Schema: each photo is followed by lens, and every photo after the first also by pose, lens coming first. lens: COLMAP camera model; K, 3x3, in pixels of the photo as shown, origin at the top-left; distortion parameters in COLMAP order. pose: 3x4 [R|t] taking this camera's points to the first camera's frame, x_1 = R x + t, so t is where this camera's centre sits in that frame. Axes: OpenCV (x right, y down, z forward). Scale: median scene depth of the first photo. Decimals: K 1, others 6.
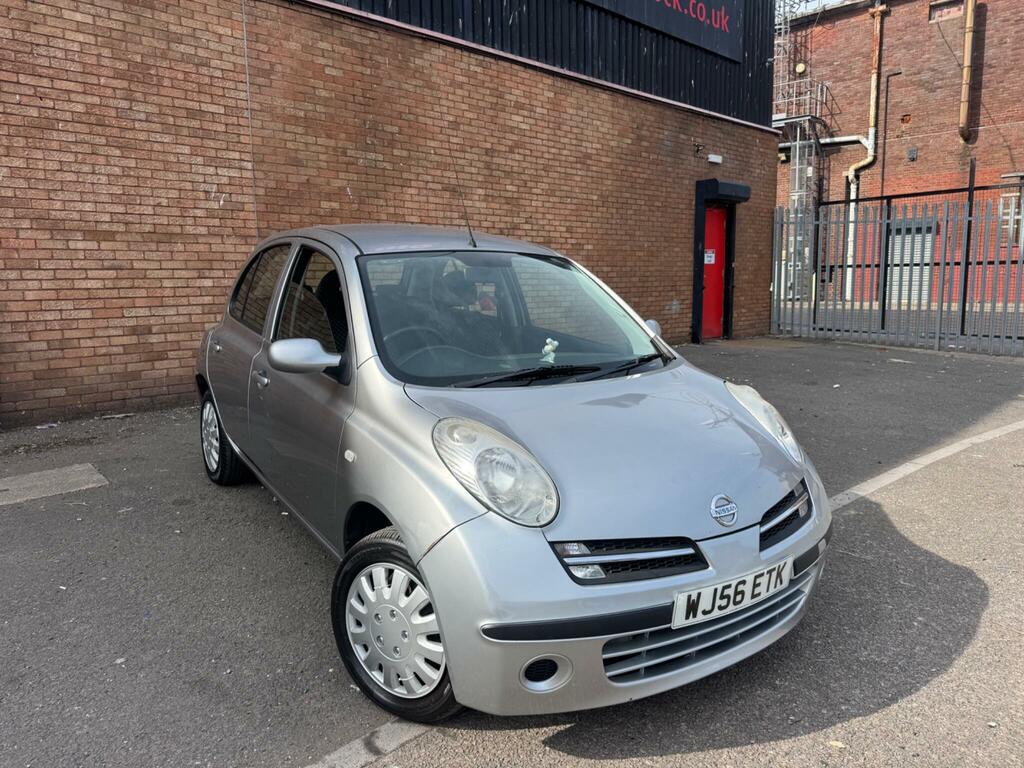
lens RADIAL K [[718.1, 0, 510.6], [0, 718.1, 387.7], [0, 0, 1]] dist [0.014107, -0.021681]
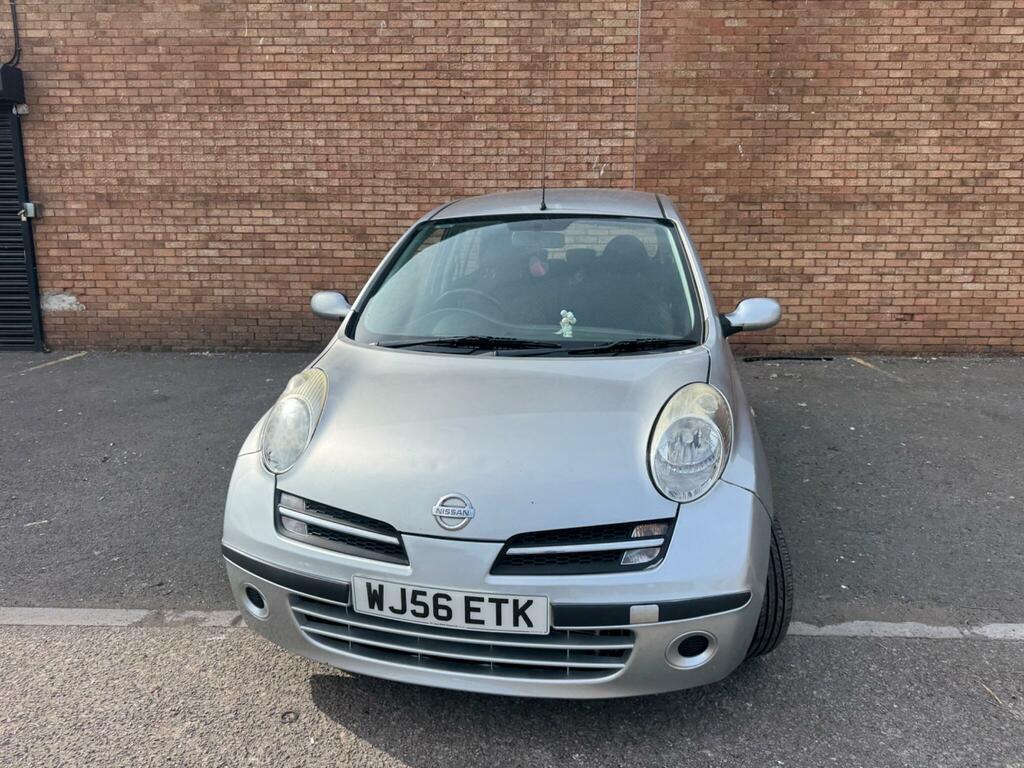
lens RADIAL K [[718.1, 0, 508.4], [0, 718.1, 383.1], [0, 0, 1]] dist [0.014107, -0.021681]
pose [[0.701682, 0.143674, -0.697854, 0.346571], [-0.114330, 0.989470, 0.088755, -0.025450], [0.703257, 0.017508, 0.710720, 0.159903]]
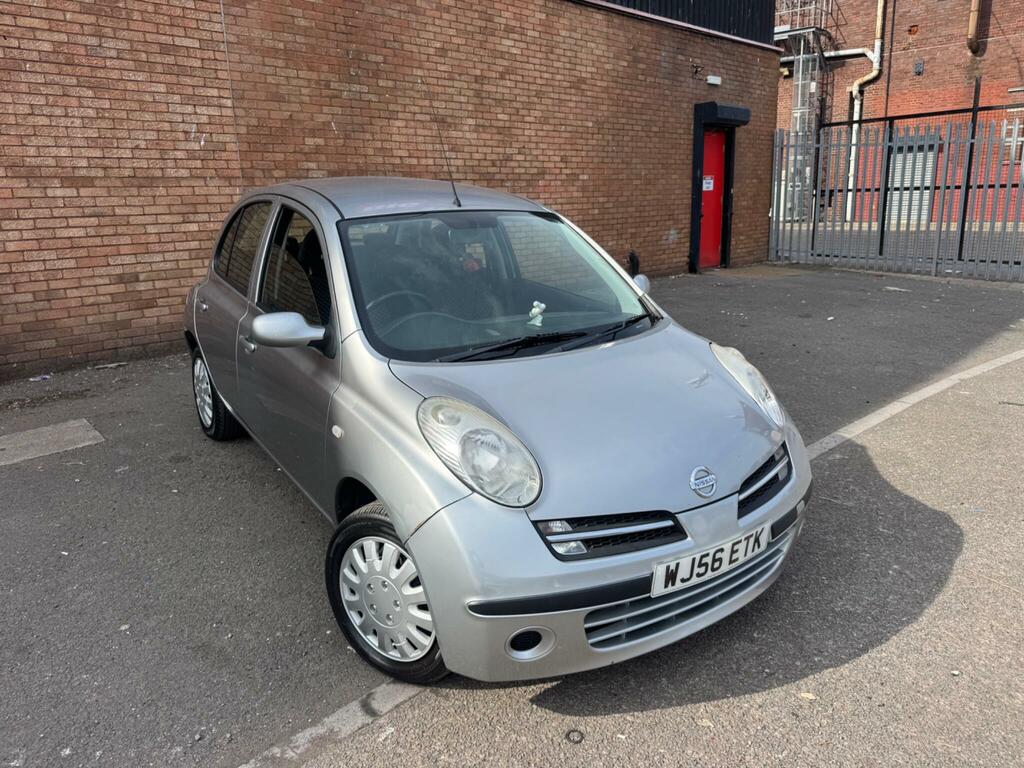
lens RADIAL K [[718.1, 0, 518.8], [0, 718.1, 385.1], [0, 0, 1]] dist [0.014107, -0.021681]
pose [[0.999782, -0.018073, 0.010421, 0.009270], [0.016924, 0.994701, 0.101407, -0.028057], [-0.012199, -0.101208, 0.994790, -0.001397]]
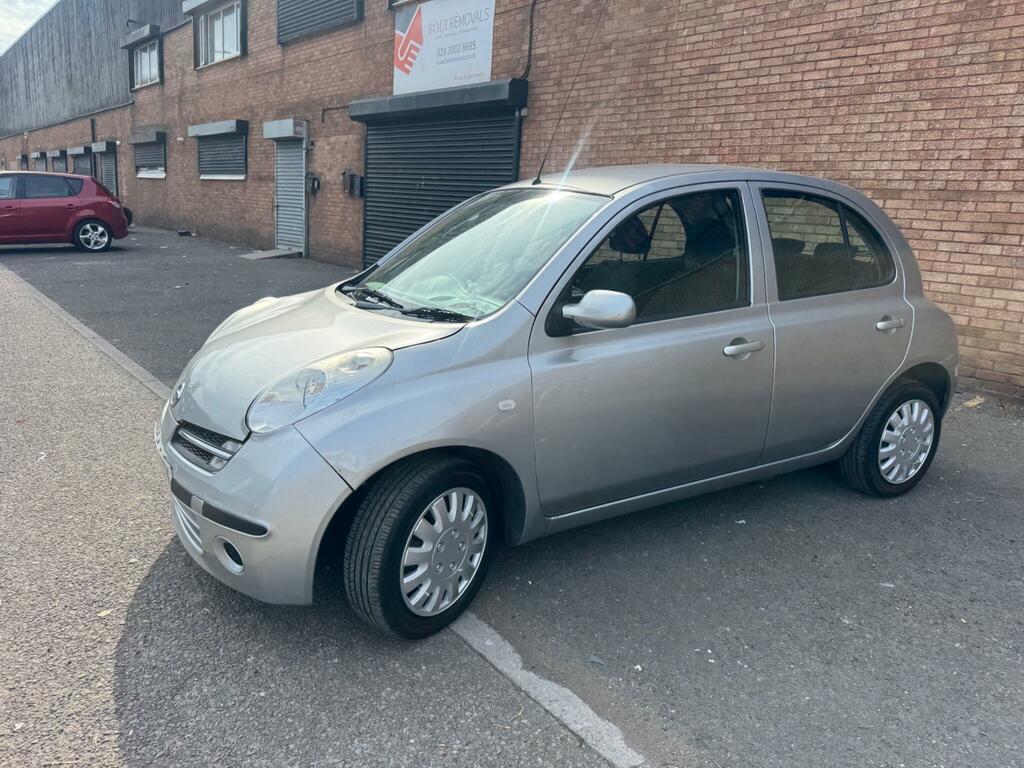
lens RADIAL K [[718.1, 0, 513.2], [0, 718.1, 390.5], [0, 0, 1]] dist [0.014107, -0.021681]
pose [[-0.066609, 0.238633, -0.968823, 0.529089], [-0.210932, 0.945667, 0.247432, -0.093060], [0.975229, 0.220837, -0.012655, 0.582738]]
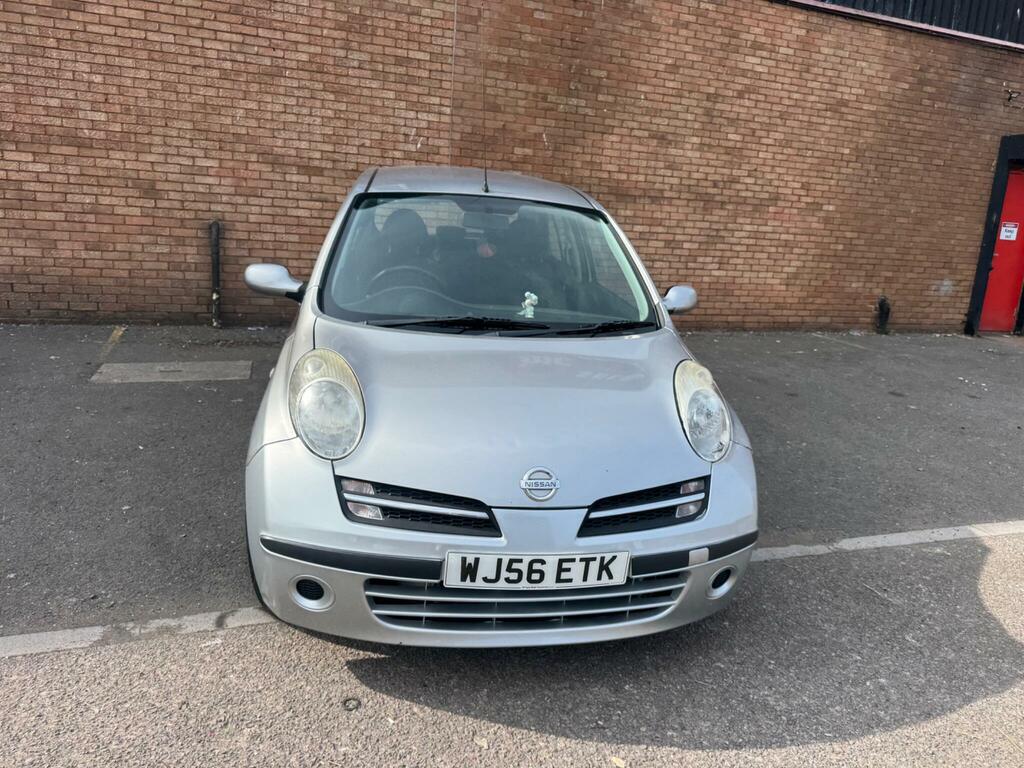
lens RADIAL K [[718.1, 0, 509.7], [0, 718.1, 391.6], [0, 0, 1]] dist [0.014107, -0.021681]
pose [[0.911868, 0.156176, -0.379611, 0.222848], [-0.130181, 0.987082, 0.093387, -0.011020], [0.389293, -0.035739, 0.920421, 0.049064]]
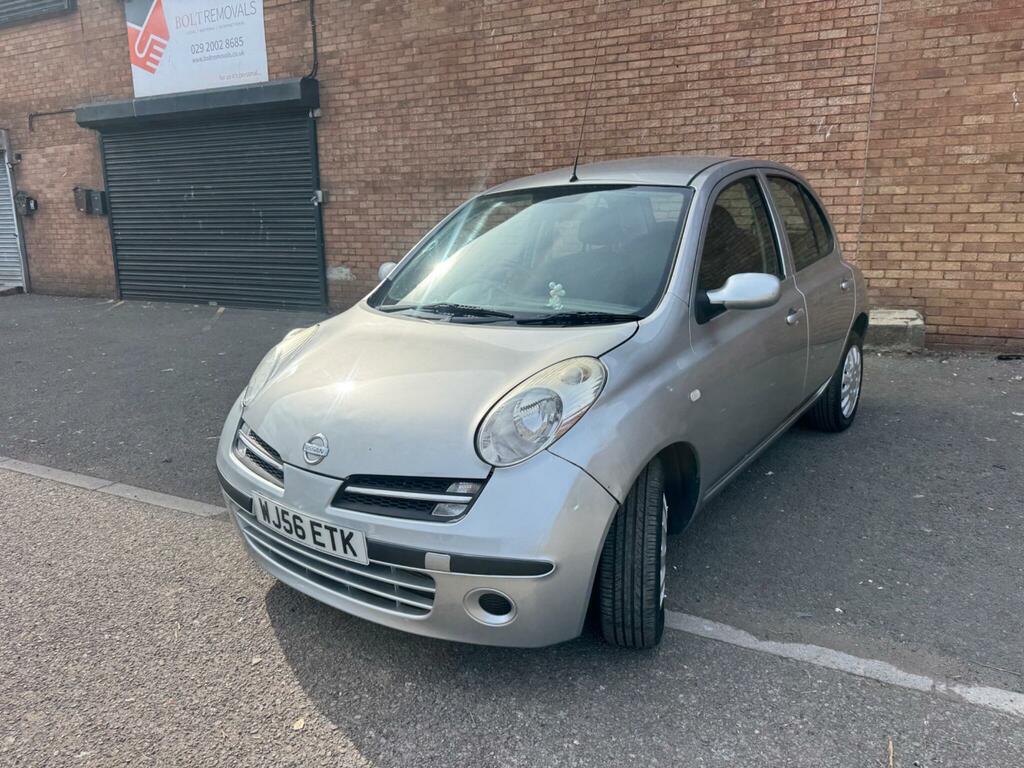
lens RADIAL K [[718.1, 0, 511.8], [0, 718.1, 393.1], [0, 0, 1]] dist [0.014107, -0.021681]
pose [[0.328517, 0.219521, -0.918633, 0.484634], [-0.134794, 0.973556, 0.184442, -0.048069], [0.934830, 0.063234, 0.349420, 0.336377]]
